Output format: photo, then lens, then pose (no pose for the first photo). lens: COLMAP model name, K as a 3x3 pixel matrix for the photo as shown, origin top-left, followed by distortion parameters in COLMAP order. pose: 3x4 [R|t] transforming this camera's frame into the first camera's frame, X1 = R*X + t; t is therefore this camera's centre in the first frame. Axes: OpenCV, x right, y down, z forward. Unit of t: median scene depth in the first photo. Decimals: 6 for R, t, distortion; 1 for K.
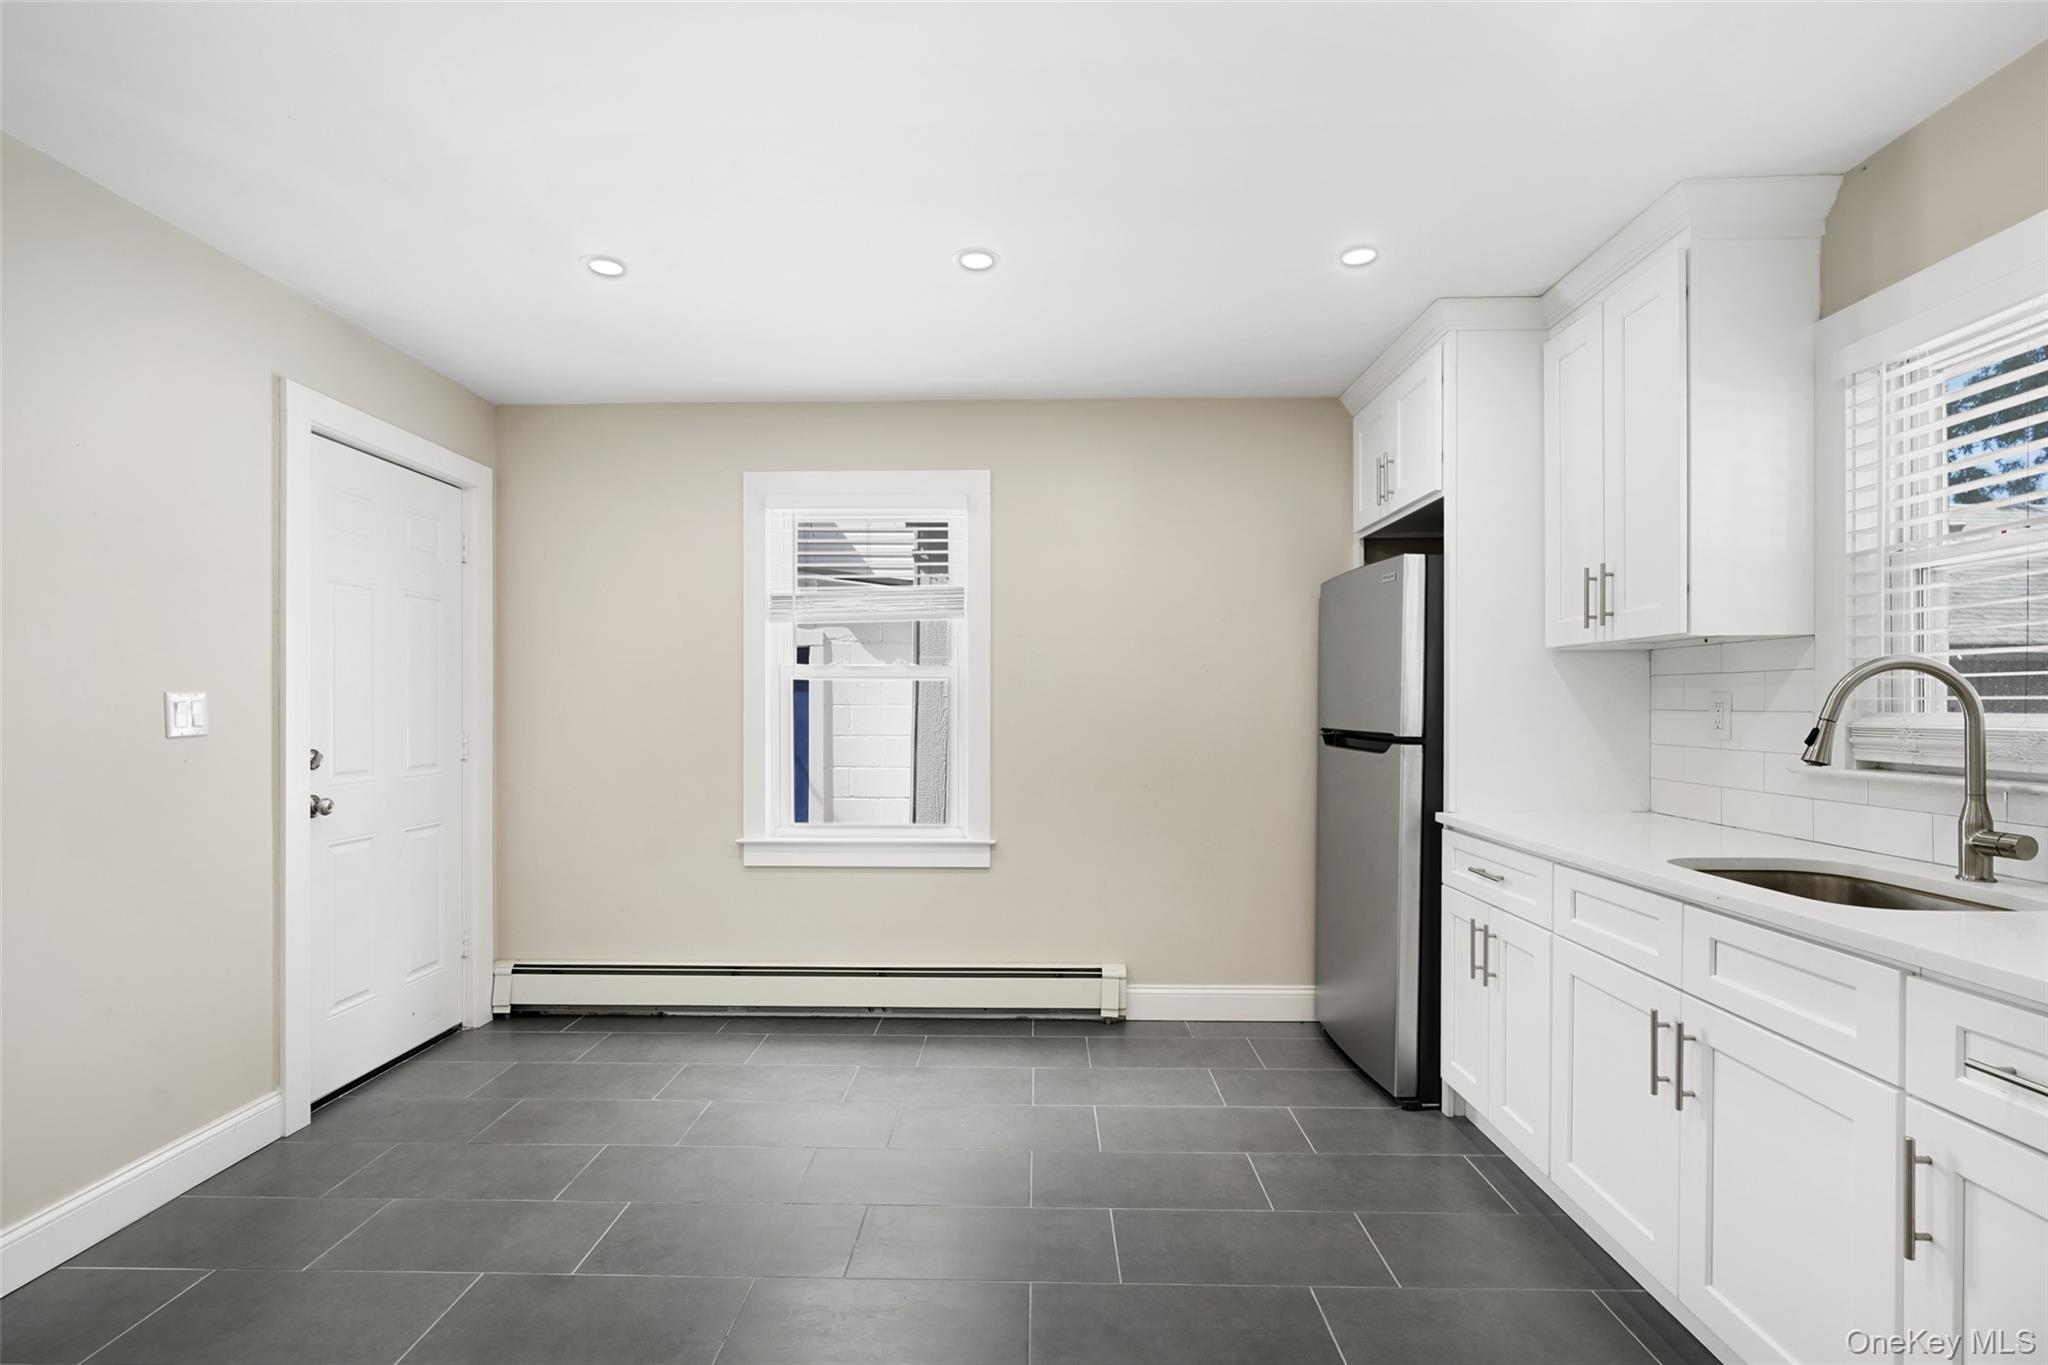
lens RADIAL K [[942.2, 0, 1002.2], [0, 942.2, 701.0], [0, 0, 1]] dist [-0.011558, 0.002897]
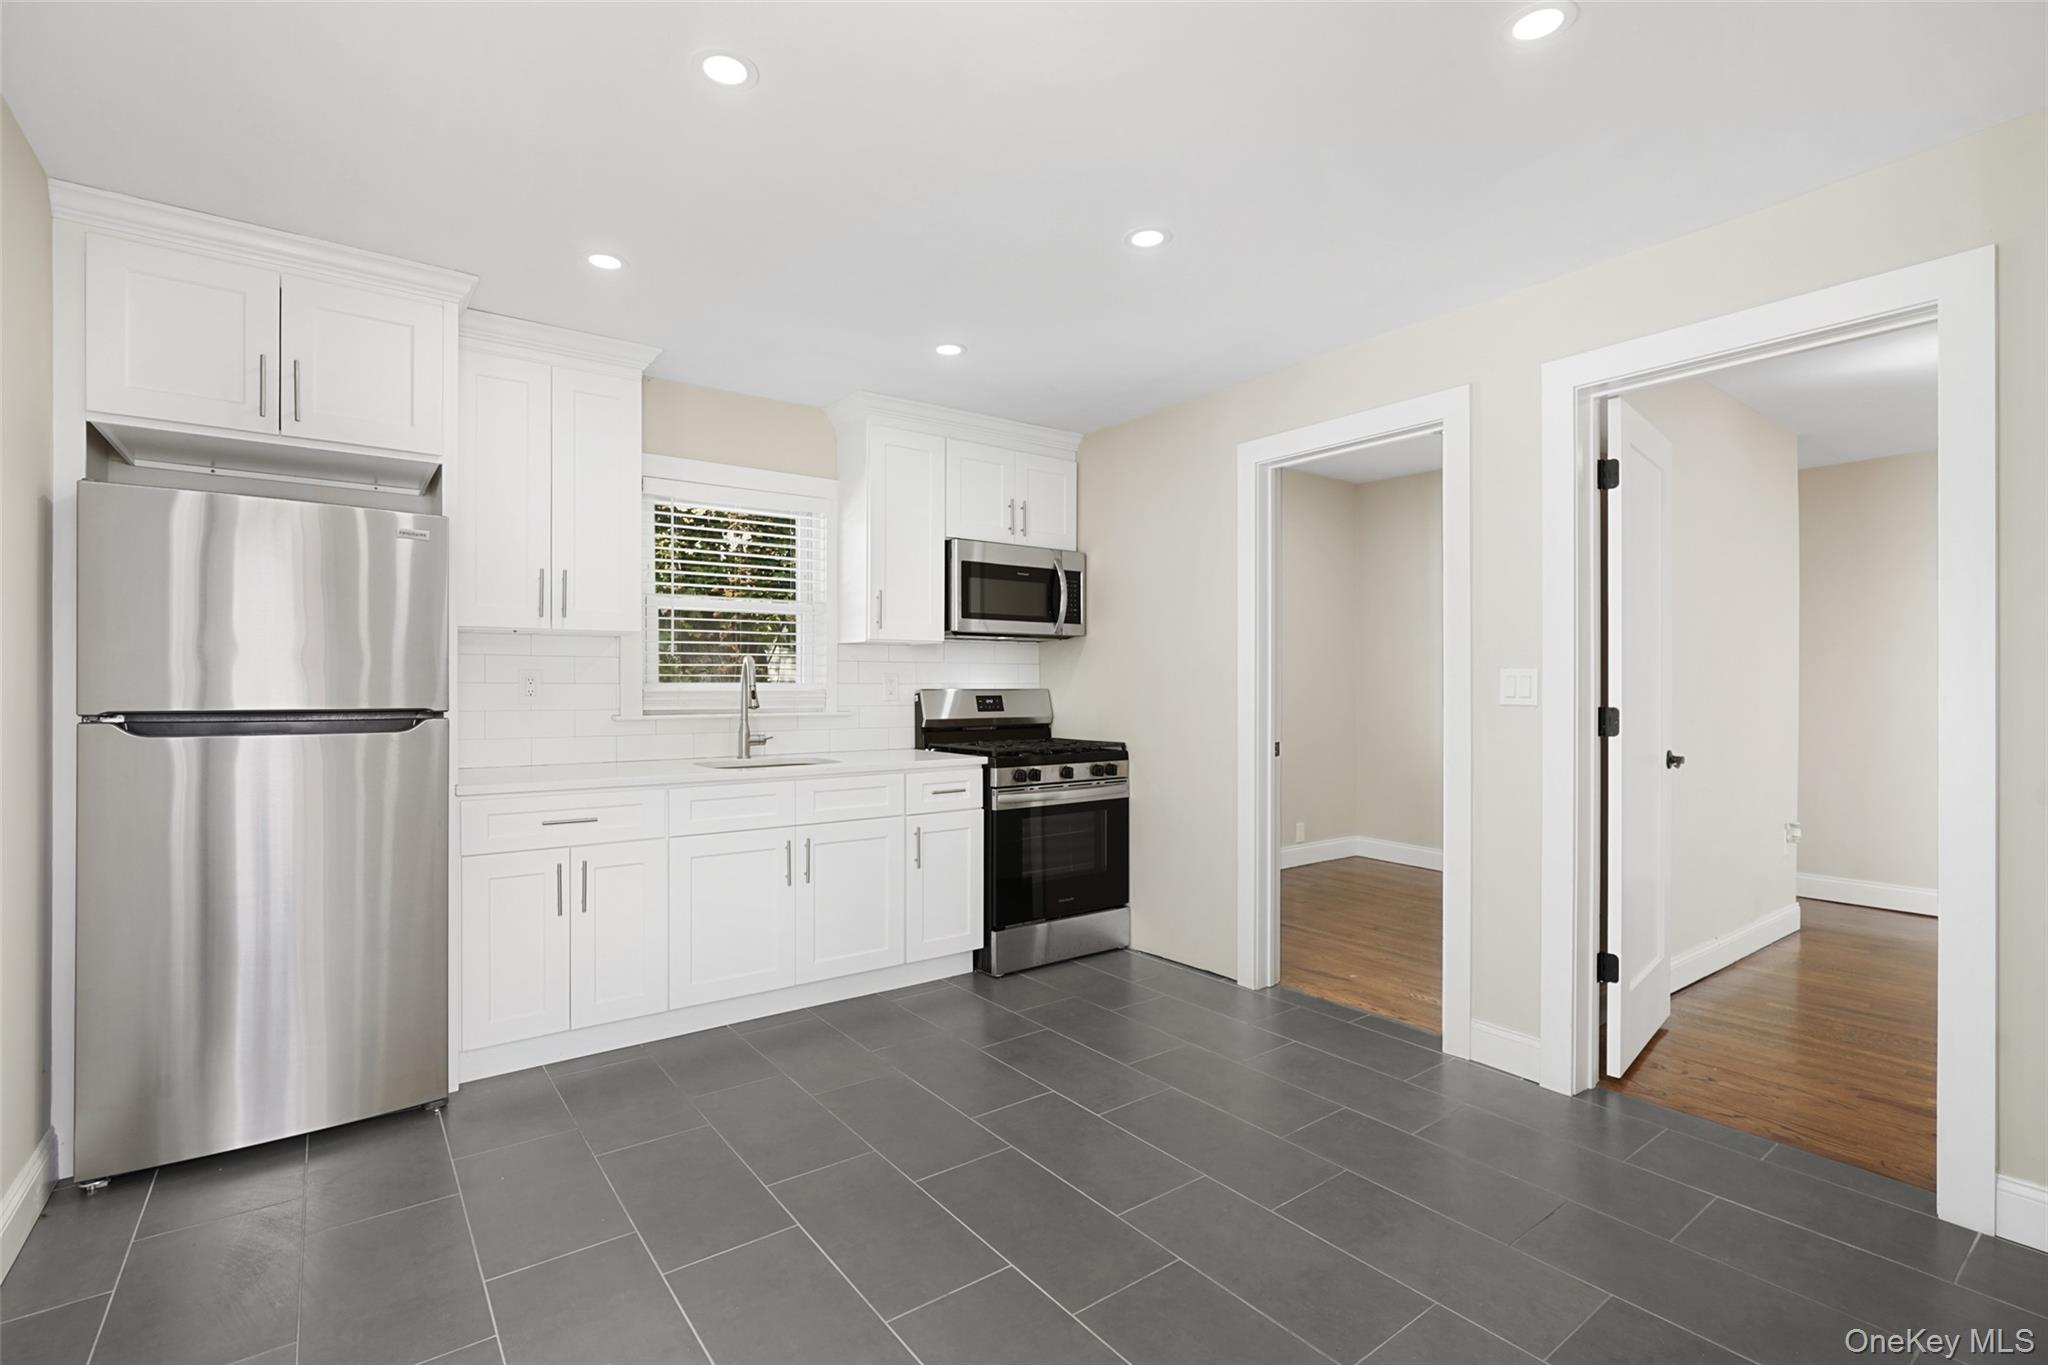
lens RADIAL K [[942.2, 0, 1042.8], [0, 942.2, 674.8], [0, 0, 1]] dist [-0.011558, 0.002897]
pose [[-0.630564, -0.009328, 0.776081, -0.568516], [-0.014058, 0.999901, 0.000596, -0.009416], [-0.776010, -0.010534, -0.630633, 0.909461]]
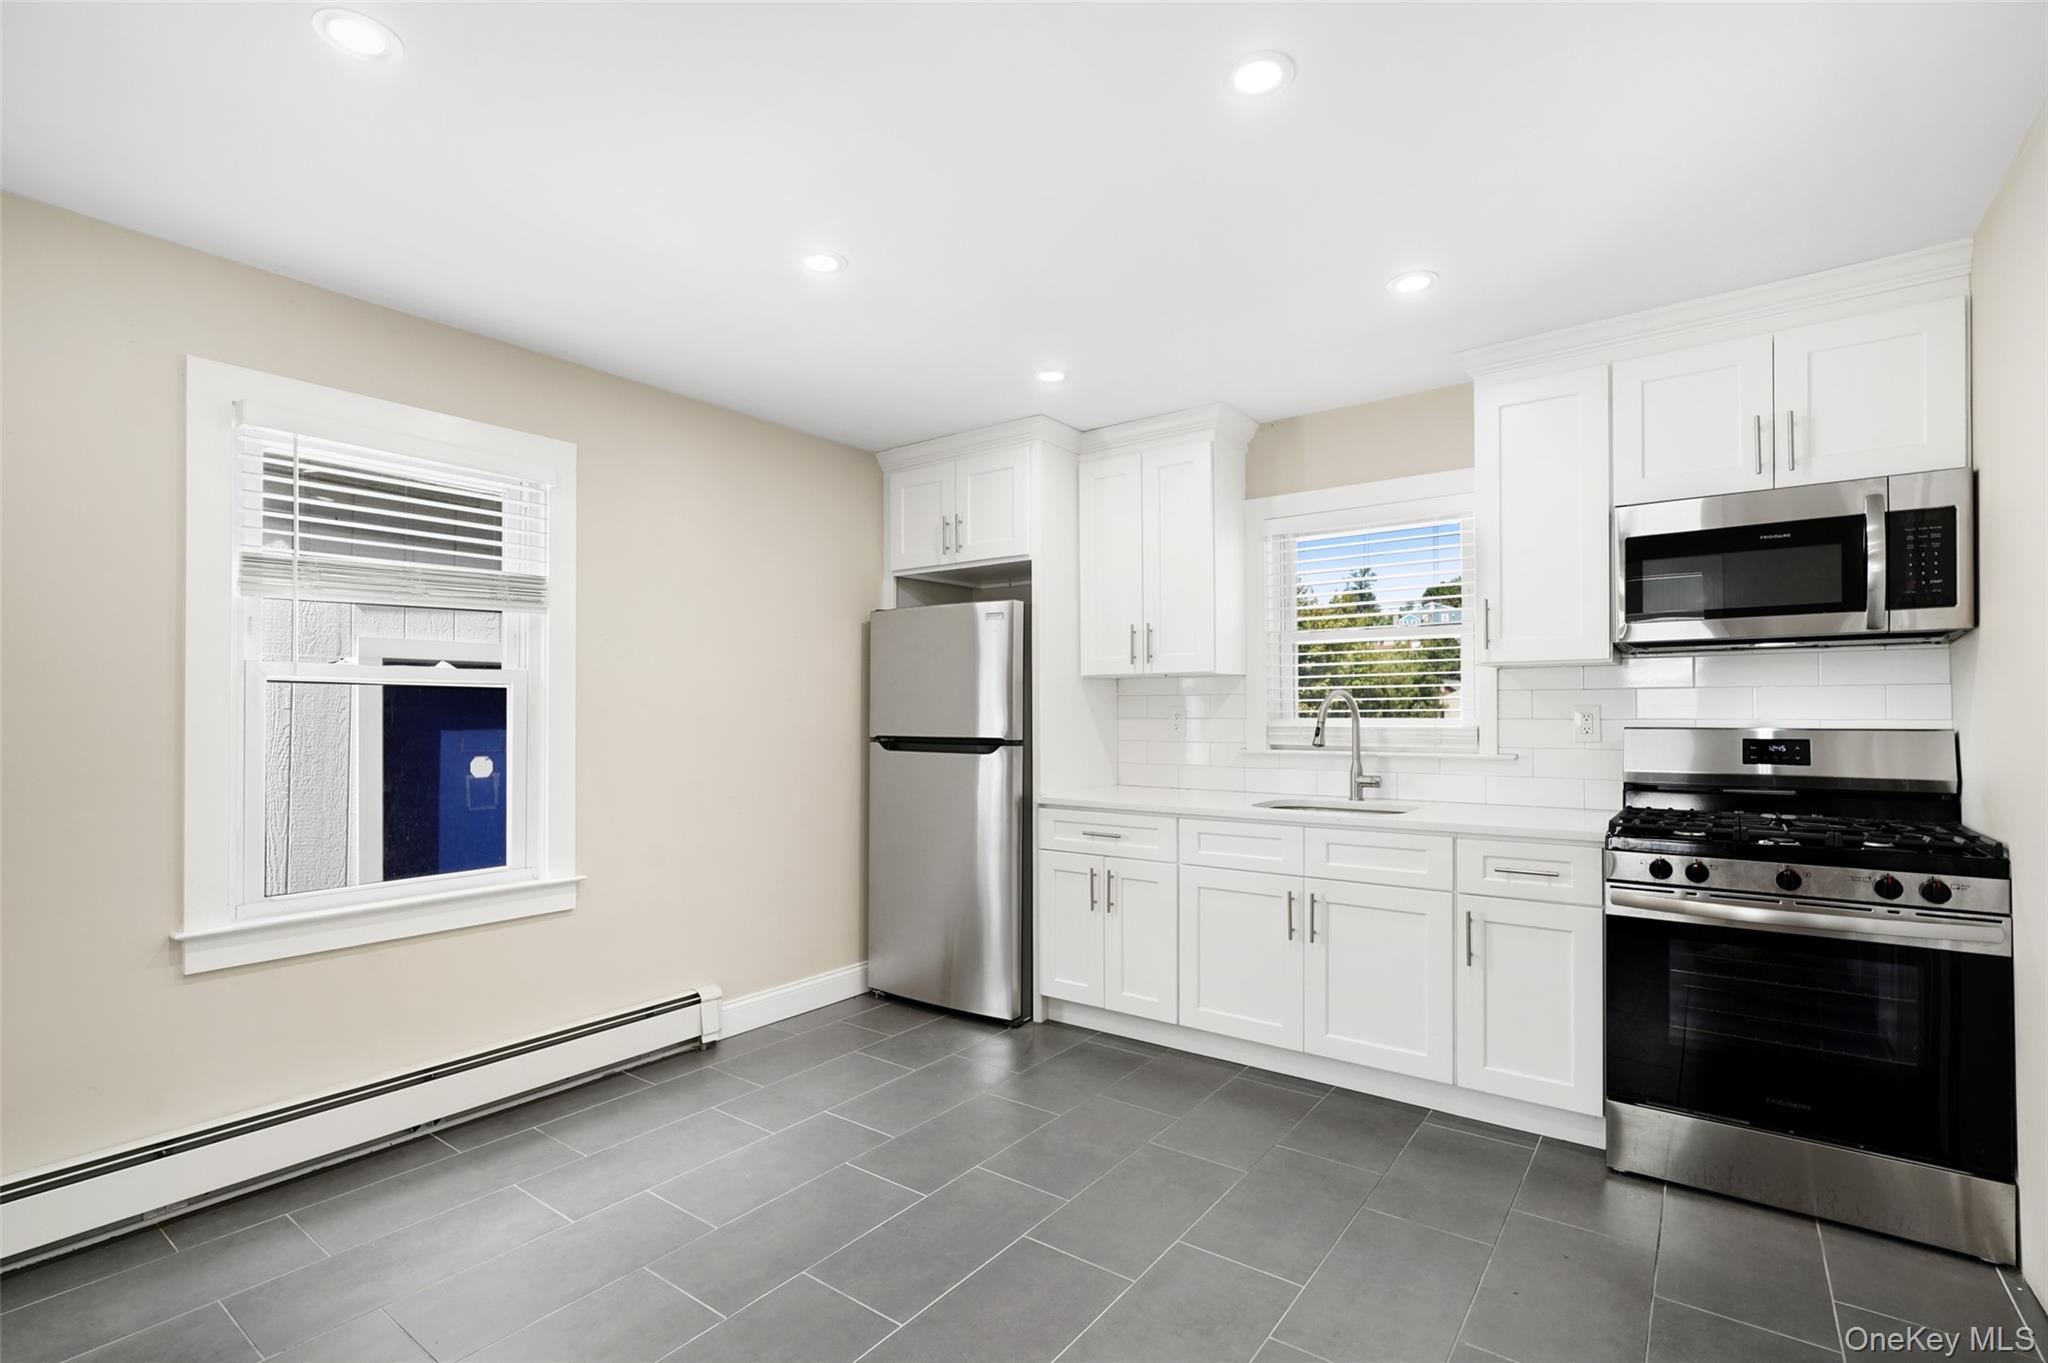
lens RADIAL K [[942.2, 0, 1002.7], [0, 942.2, 688.3], [0, 0, 1]] dist [-0.011558, 0.002897]
pose [[0.579965, 0.015967, 0.814485, -0.530047], [-0.000701, 0.999817, -0.019101, -0.007034], [-0.814641, 0.010507, 0.579871, 0.208501]]
